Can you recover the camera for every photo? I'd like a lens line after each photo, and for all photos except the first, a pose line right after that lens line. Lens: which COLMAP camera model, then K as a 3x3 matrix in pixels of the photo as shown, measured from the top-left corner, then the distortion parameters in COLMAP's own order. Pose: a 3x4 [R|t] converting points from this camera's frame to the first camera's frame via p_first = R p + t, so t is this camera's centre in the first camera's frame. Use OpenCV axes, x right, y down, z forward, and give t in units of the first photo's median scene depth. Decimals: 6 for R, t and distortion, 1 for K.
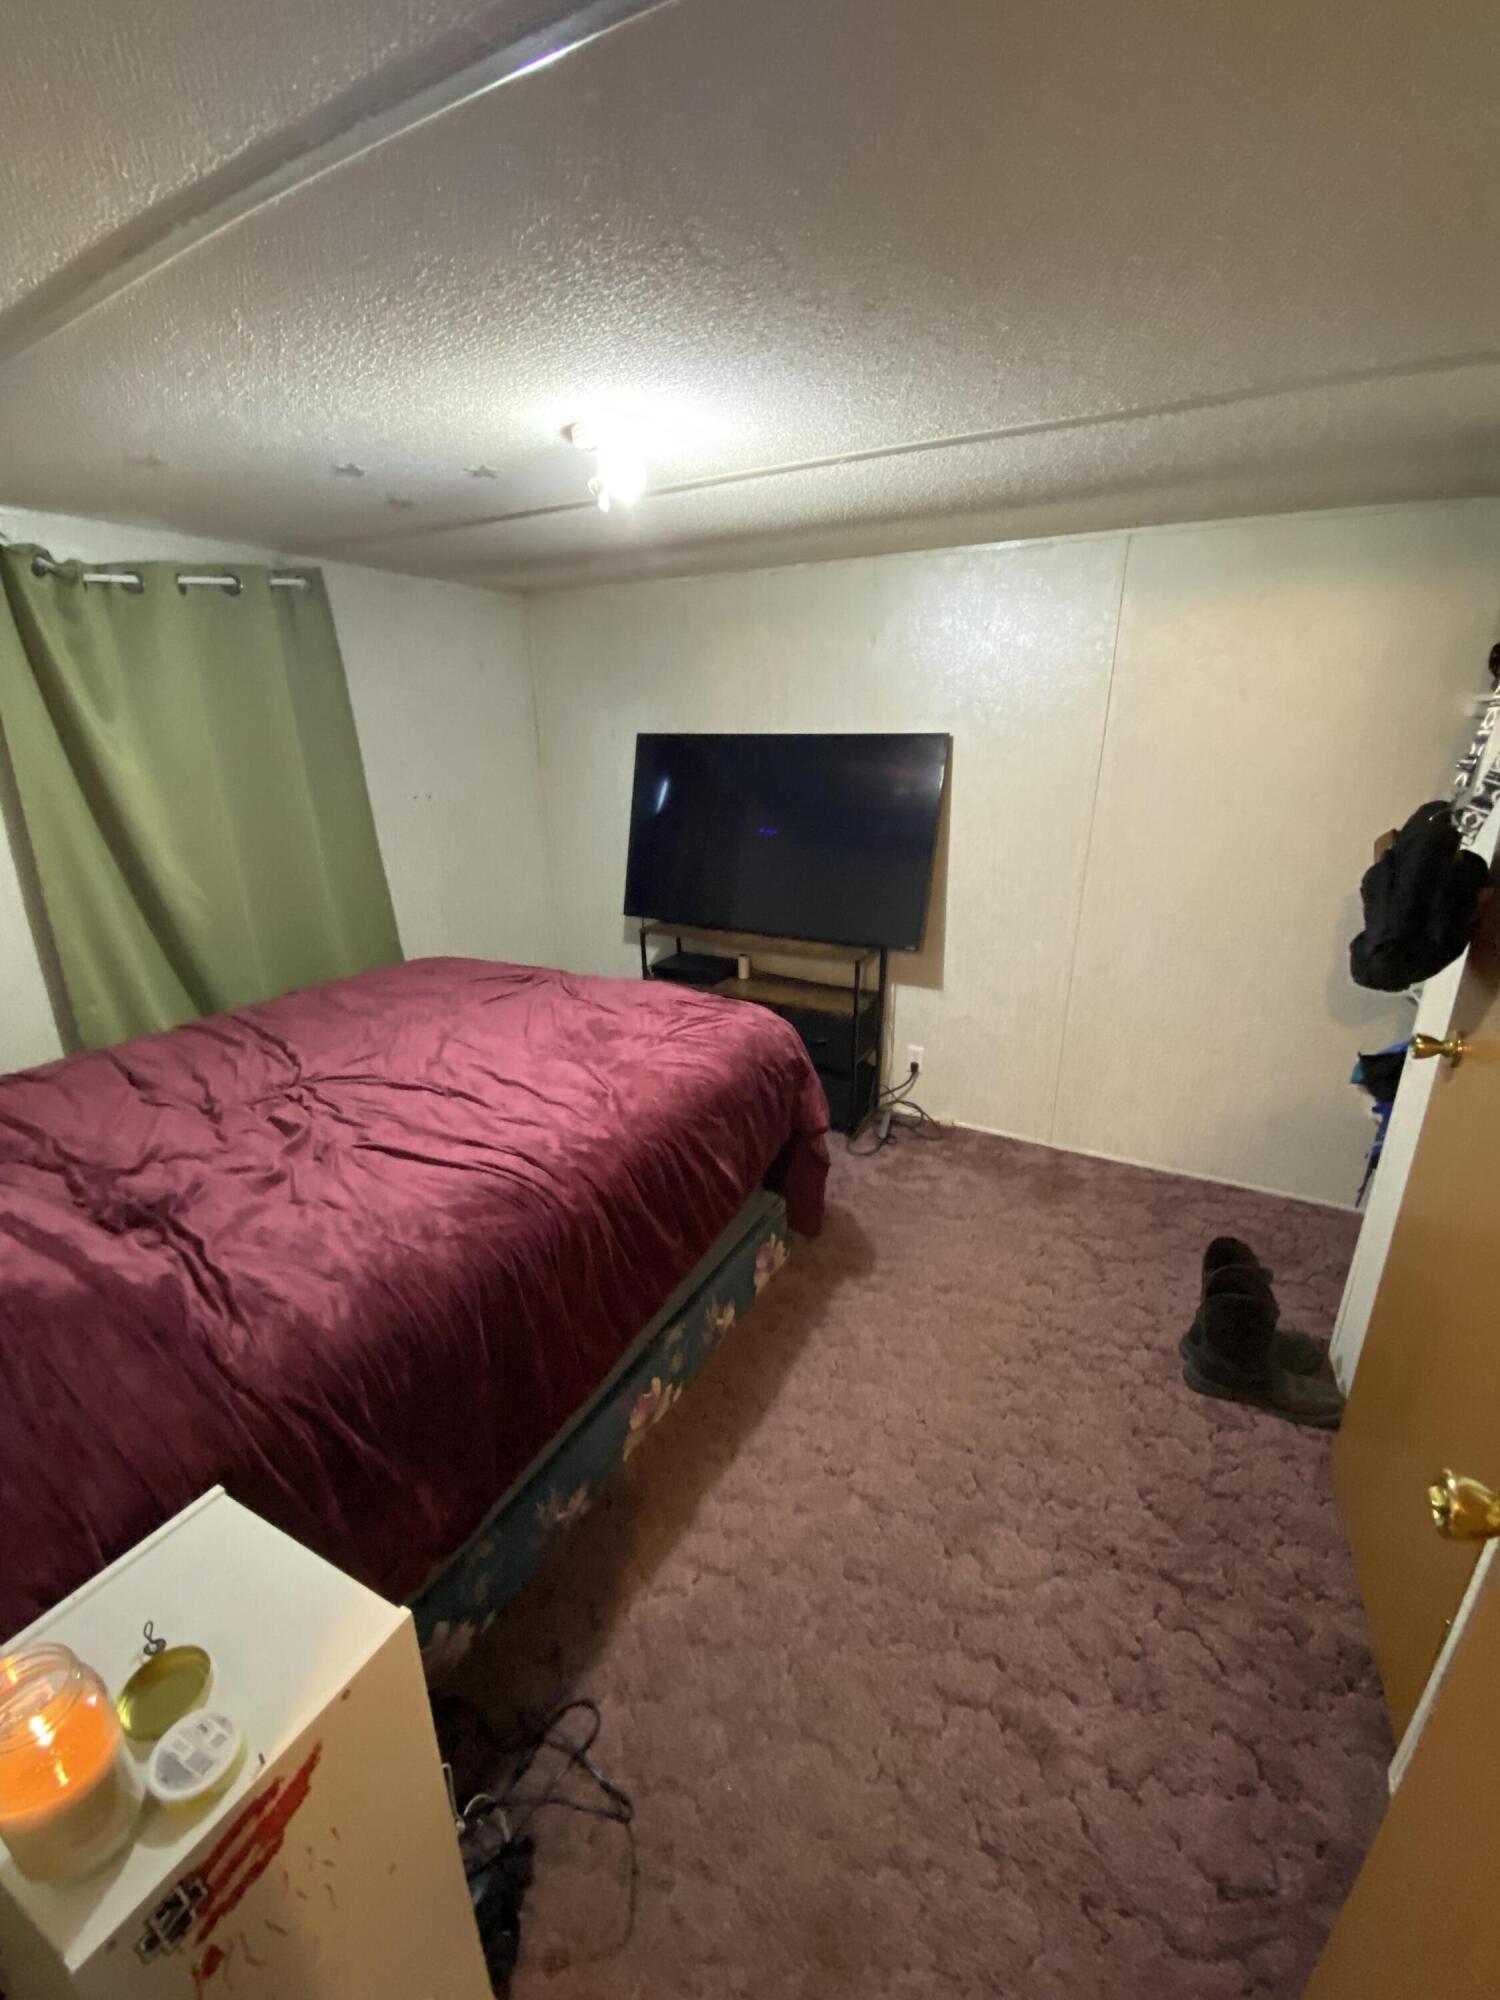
lens RADIAL K [[813.8, 0, 739.5], [0, 813.8, 1003.8], [0, 0, 1]] dist [0.059330, -0.043772]
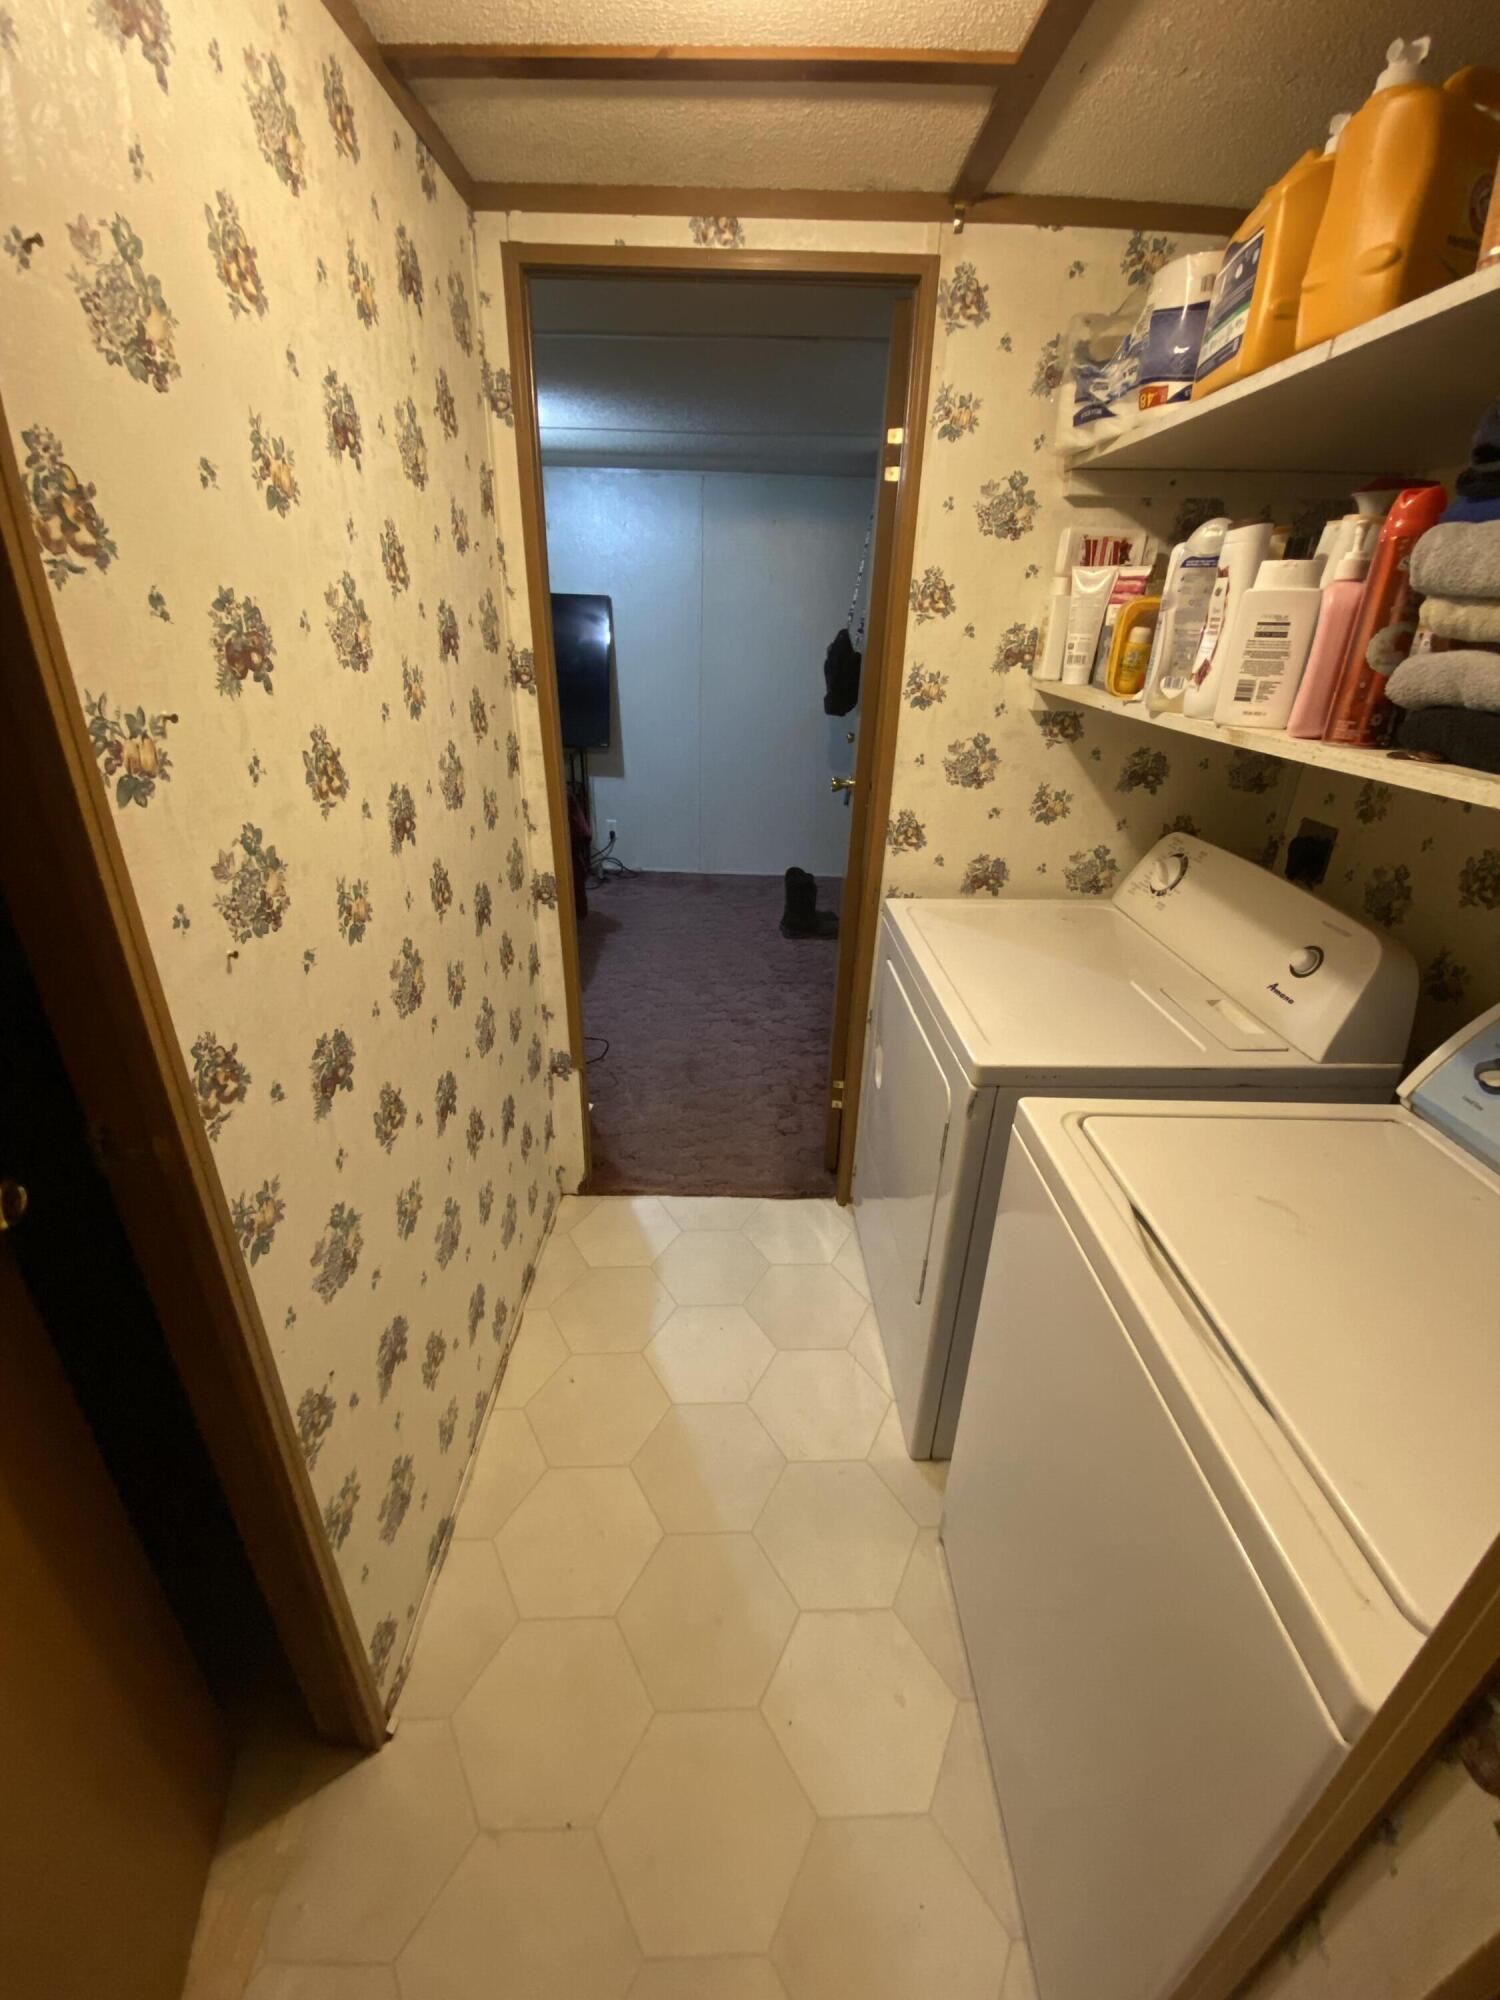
lens RADIAL K [[813.8, 0, 739.5], [0, 813.8, 1003.8], [0, 0, 1]] dist [0.059330, -0.043772]
pose [[0.884250, -0.170537, 0.434762, -0.322859], [0.118357, 0.982383, 0.144622, 0.219523], [-0.451766, -0.076425, 0.888857, -0.527336]]
